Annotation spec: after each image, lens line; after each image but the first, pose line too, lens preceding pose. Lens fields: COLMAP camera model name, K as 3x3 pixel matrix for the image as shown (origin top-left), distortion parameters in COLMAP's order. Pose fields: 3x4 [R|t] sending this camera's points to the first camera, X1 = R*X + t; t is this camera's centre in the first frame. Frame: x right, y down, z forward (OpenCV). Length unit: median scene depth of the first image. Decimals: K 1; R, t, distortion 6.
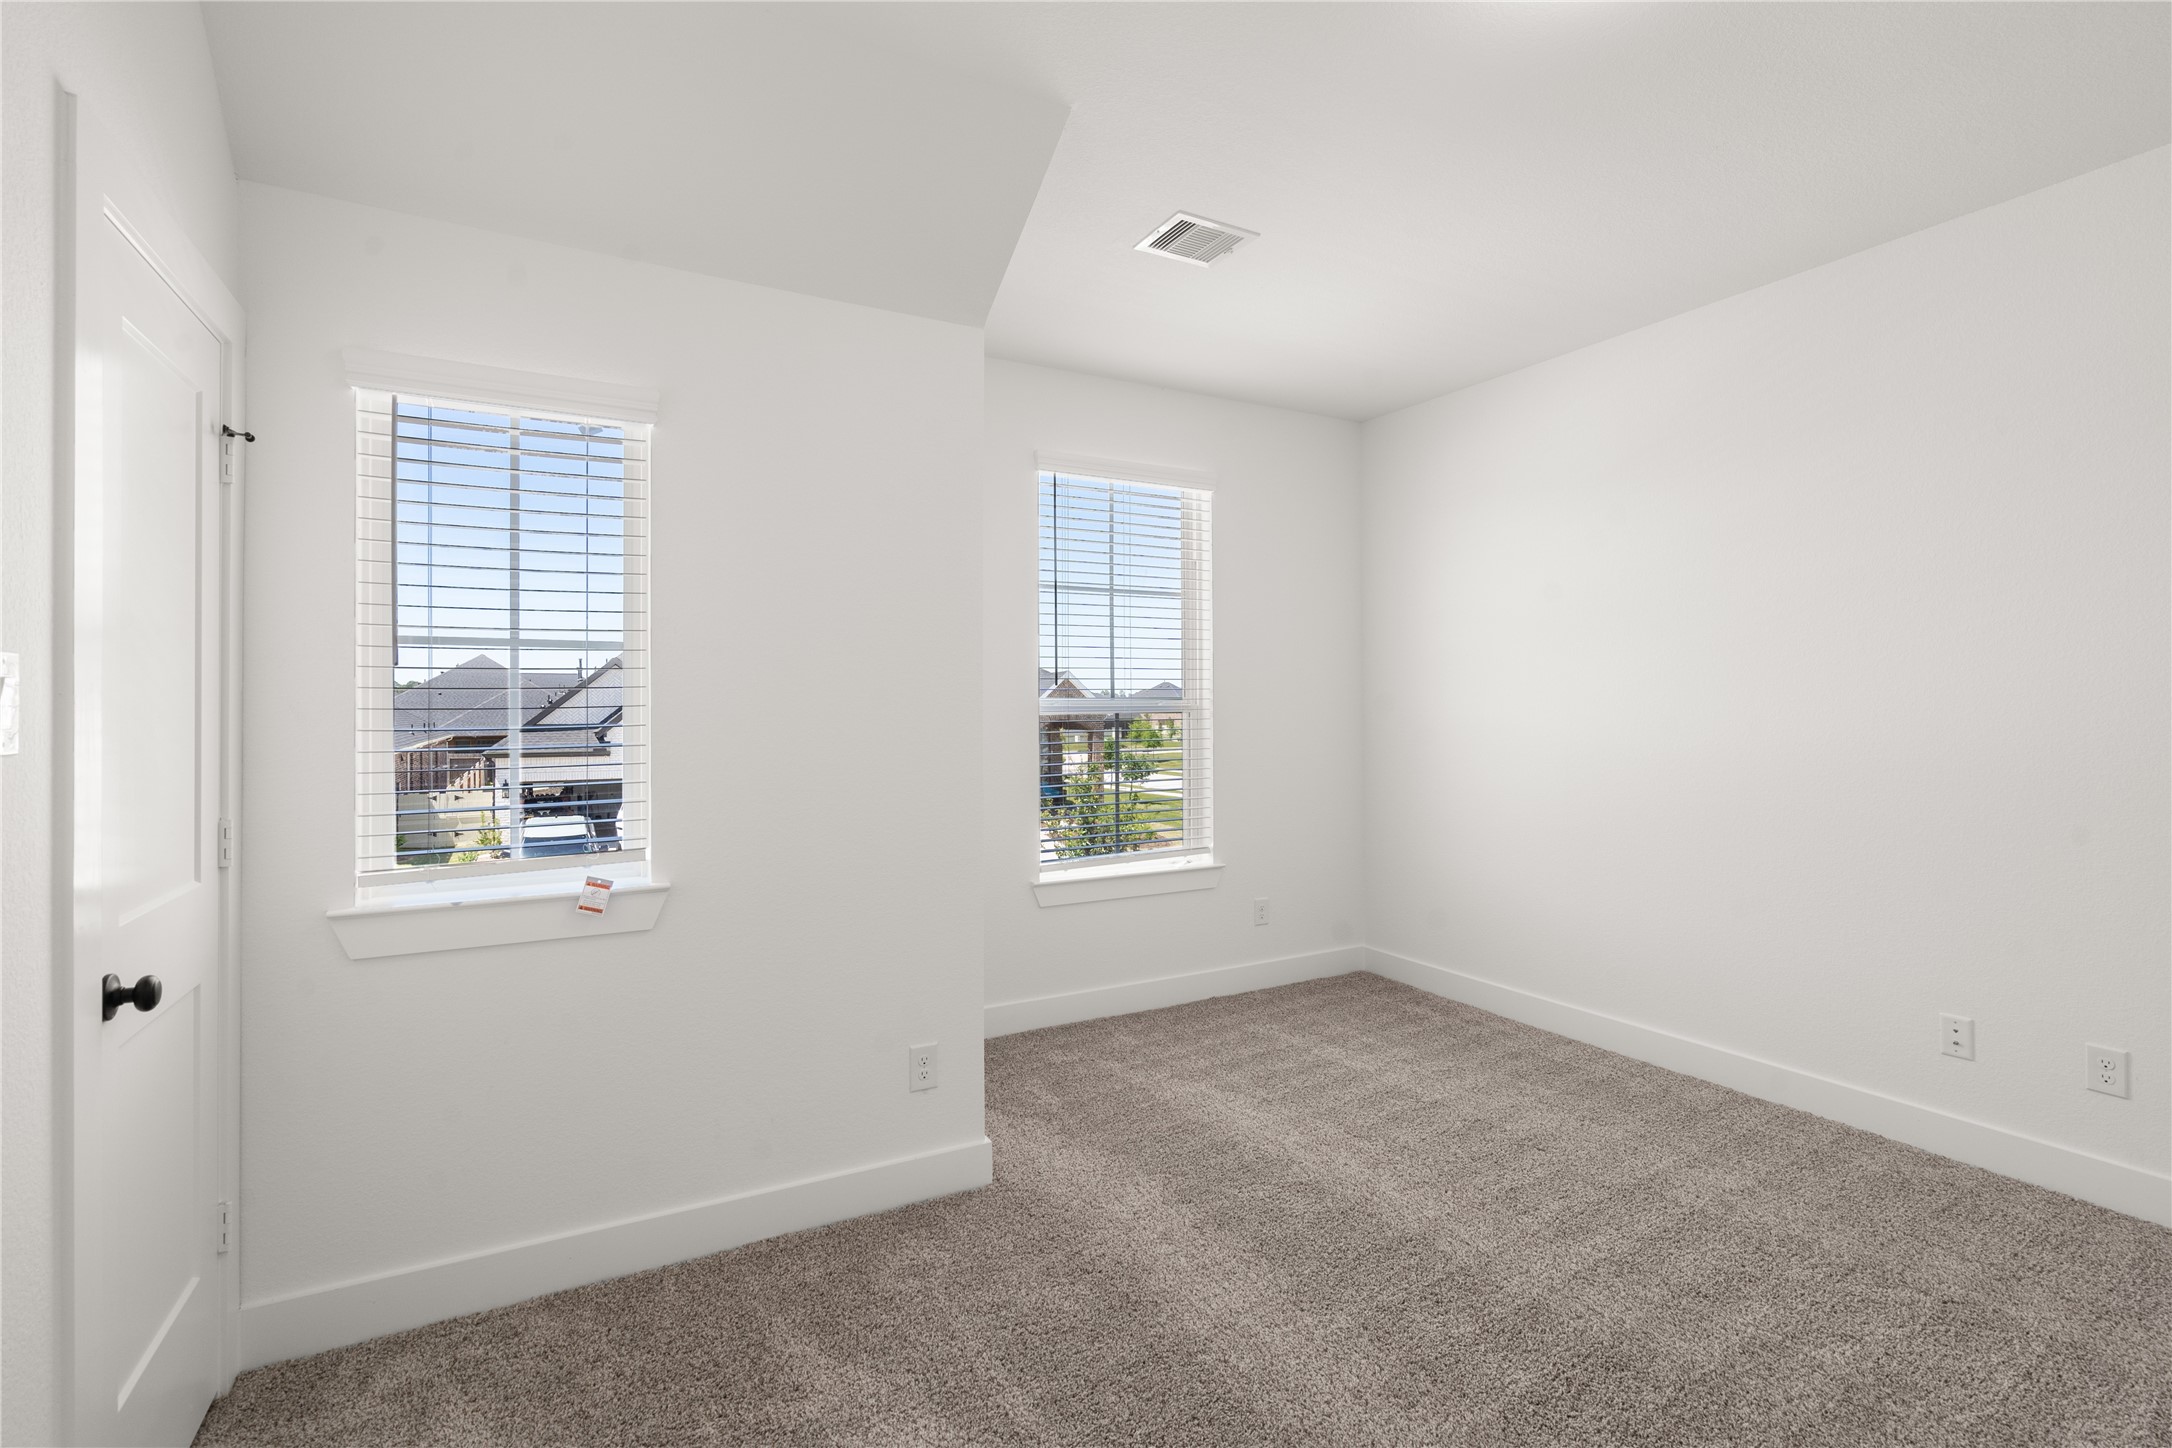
lens RADIAL K [[982.7, 0, 1092.0], [0, 982.7, 709.9], [0, 0, 1]] dist [-0.000450, 0.000256]
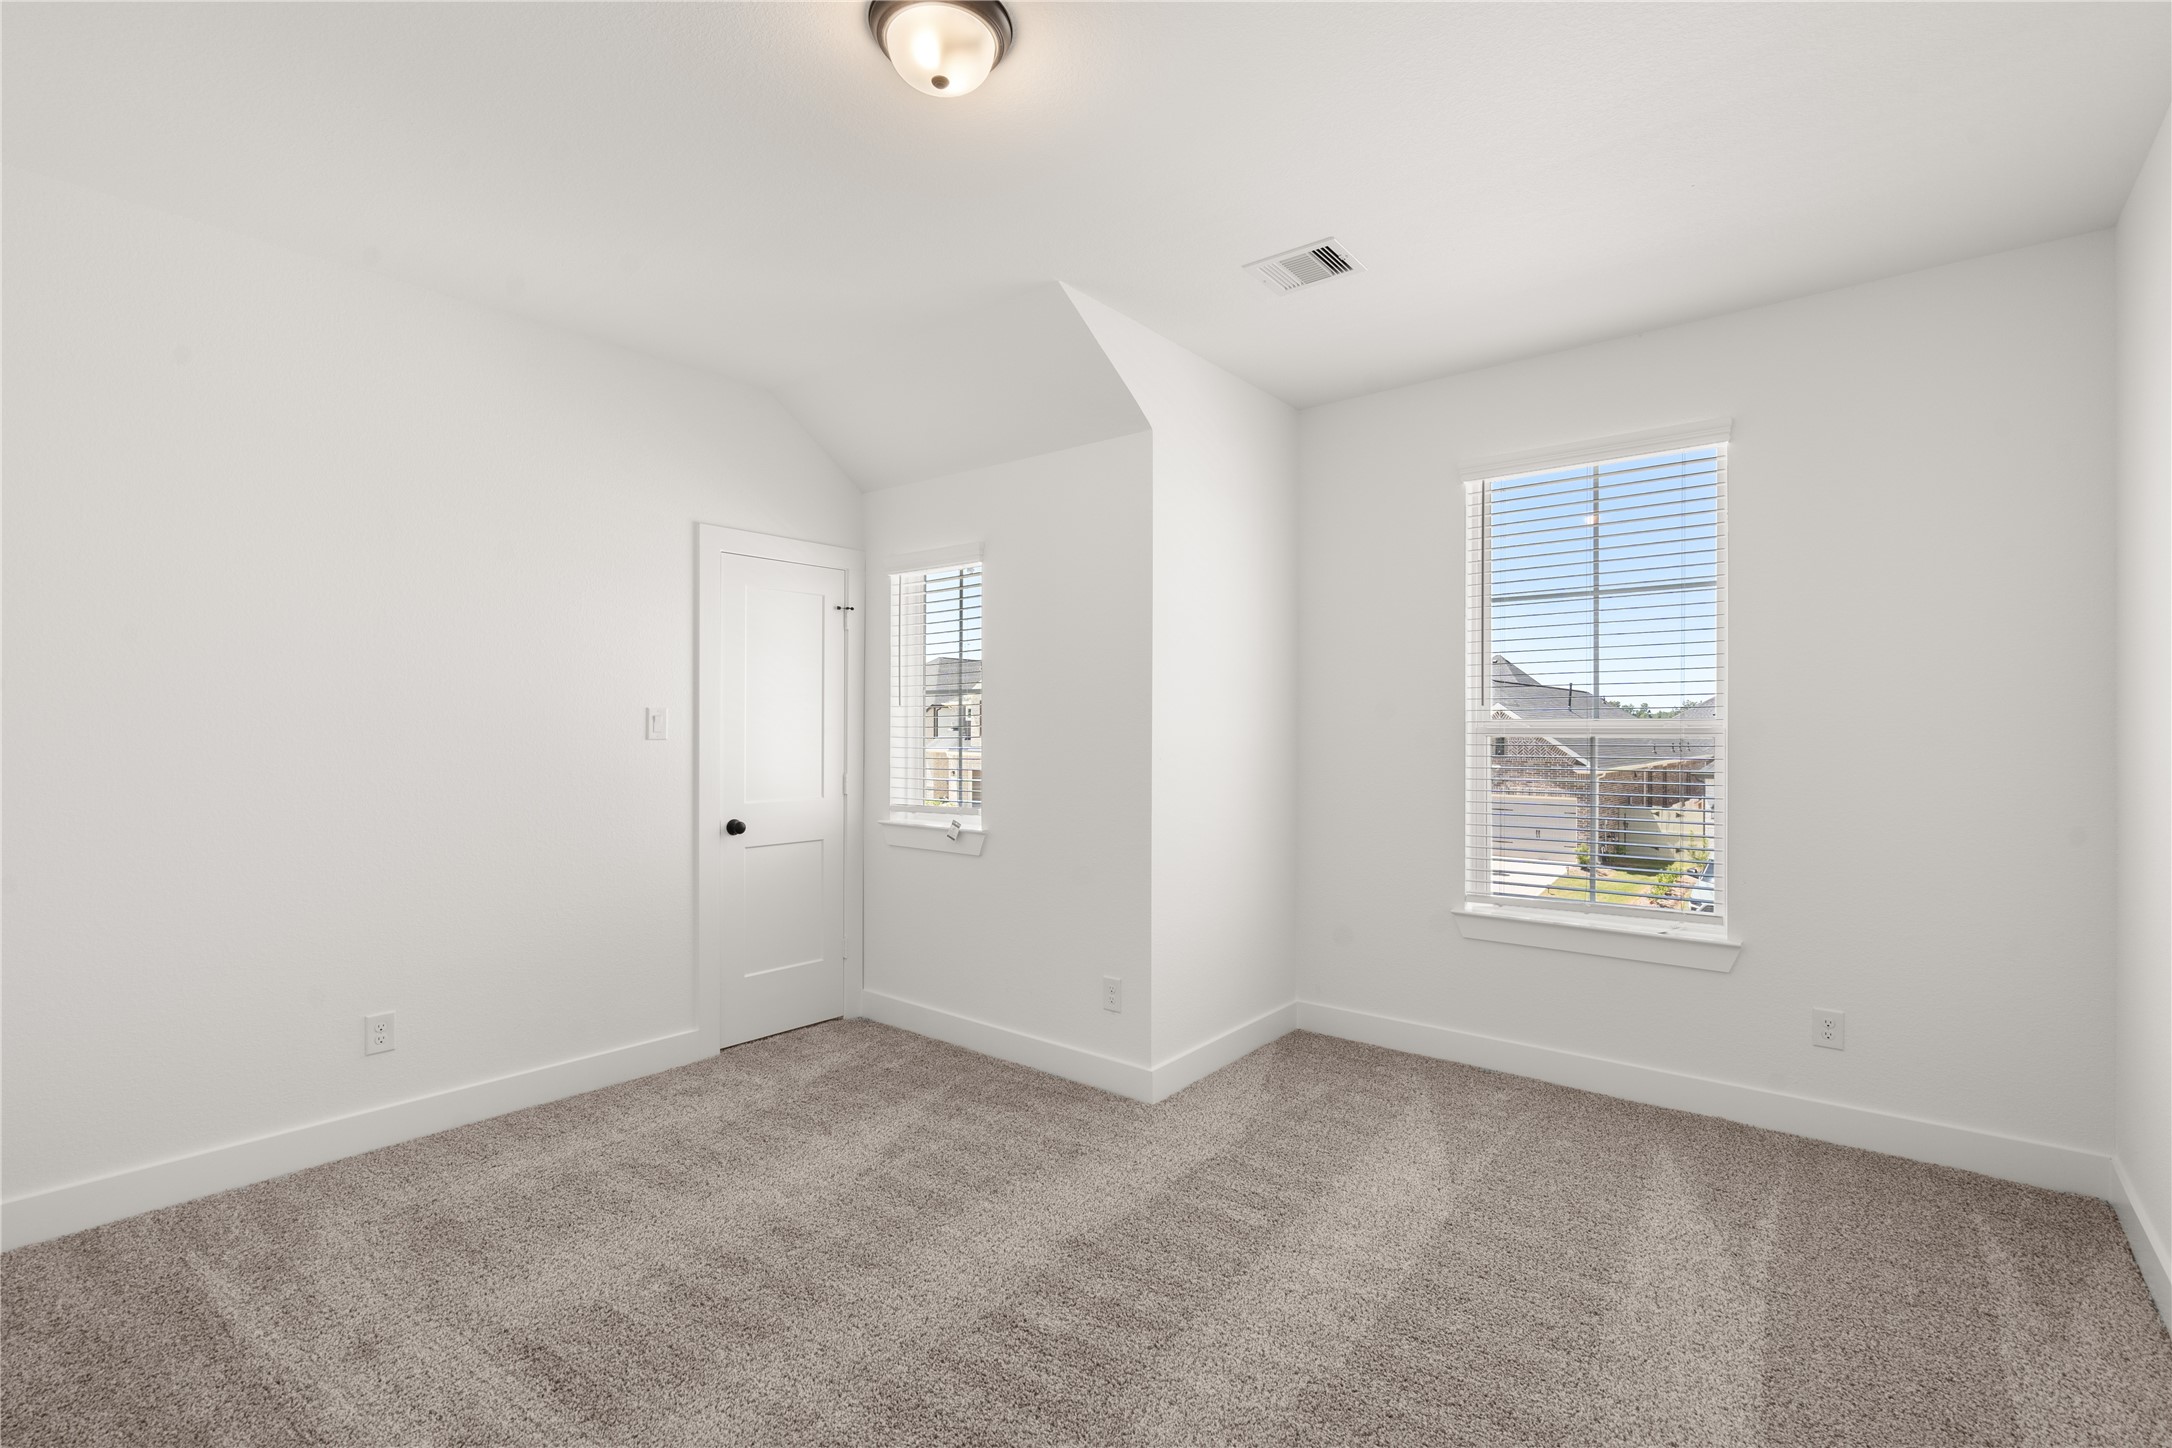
lens RADIAL K [[982.7, 0, 1082.6], [0, 982.7, 731.6], [0, 0, 1]] dist [-0.000450, 0.000256]
pose [[0.381000, 0.009059, -0.924530, 0.678203], [-0.007021, 0.999952, 0.006905, -0.004452], [0.924548, 0.003860, 0.381046, 0.284697]]
